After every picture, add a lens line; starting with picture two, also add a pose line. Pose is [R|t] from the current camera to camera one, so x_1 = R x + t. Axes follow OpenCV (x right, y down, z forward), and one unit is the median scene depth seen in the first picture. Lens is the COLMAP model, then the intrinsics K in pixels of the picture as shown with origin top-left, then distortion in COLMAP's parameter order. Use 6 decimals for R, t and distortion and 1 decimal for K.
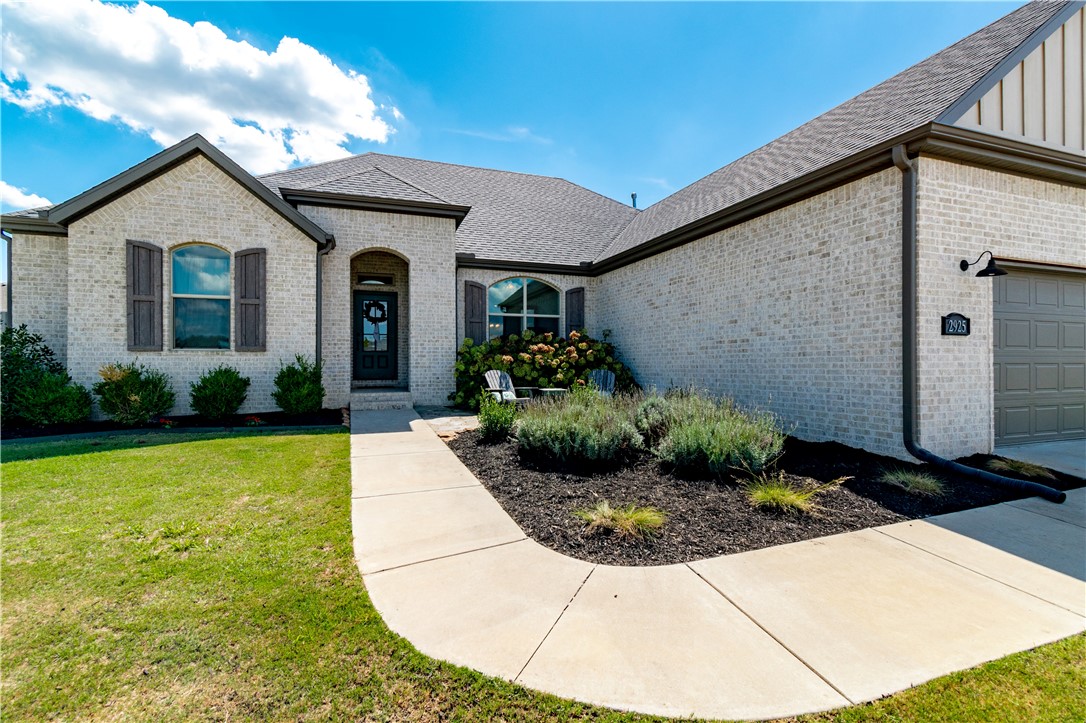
lens RADIAL K [[495.3, 0, 544.2], [0, 495.3, 352.2], [0, 0, 1]] dist [0.010682, -0.003788]
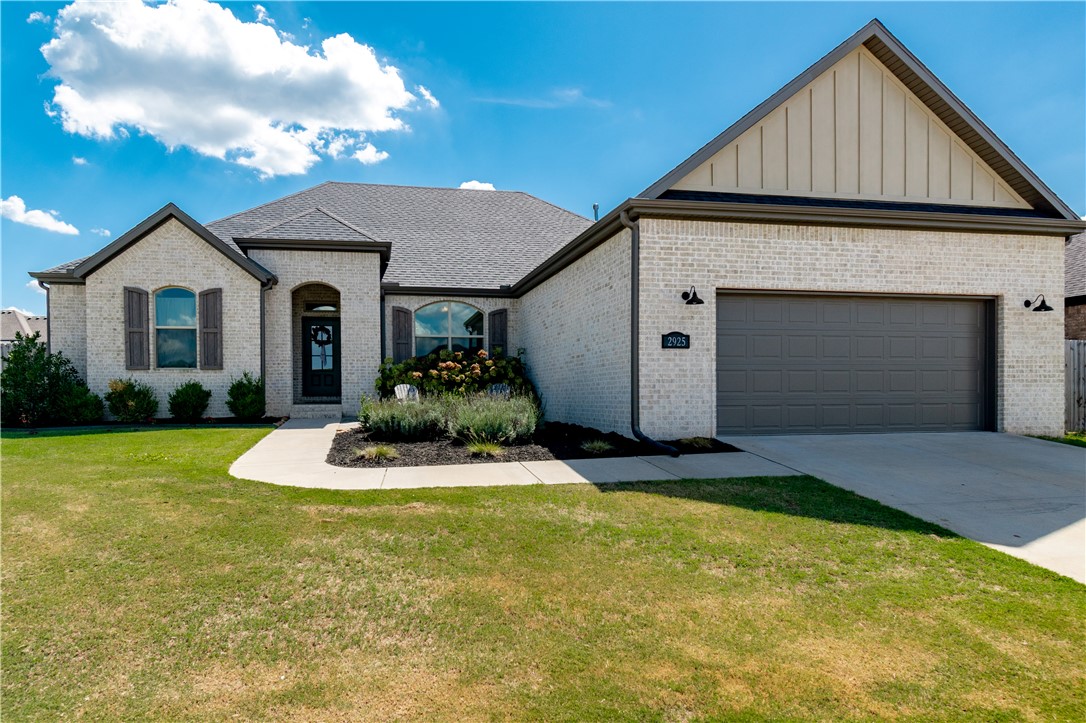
lens RADIAL K [[625.5, 0, 494.0], [0, 625.5, 388.7], [0, 0, 1]] dist [0.007682, -0.004445]
pose [[0.986878, -0.005202, -0.161384, 0.400583], [0.007736, 0.999856, 0.015079, 0.029855], [0.161282, -0.016129, 0.986777, -0.490883]]
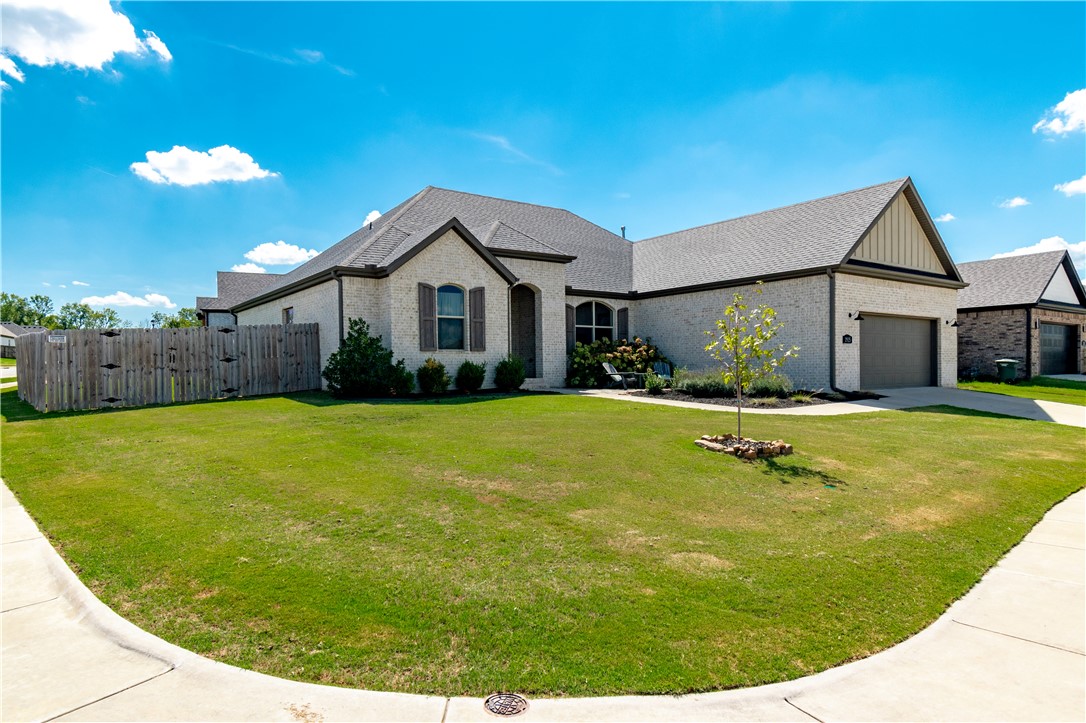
lens RADIAL K [[621.2, 0, 545.1], [0, 621.2, 364.2], [0, 0, 1]] dist [-0.002806, -0.000702]
pose [[0.963980, -0.007105, 0.265879, -0.956905], [0.003540, 0.999897, 0.013886, 0.014253], [-0.265951, -0.012445, 0.963906, -1.045923]]
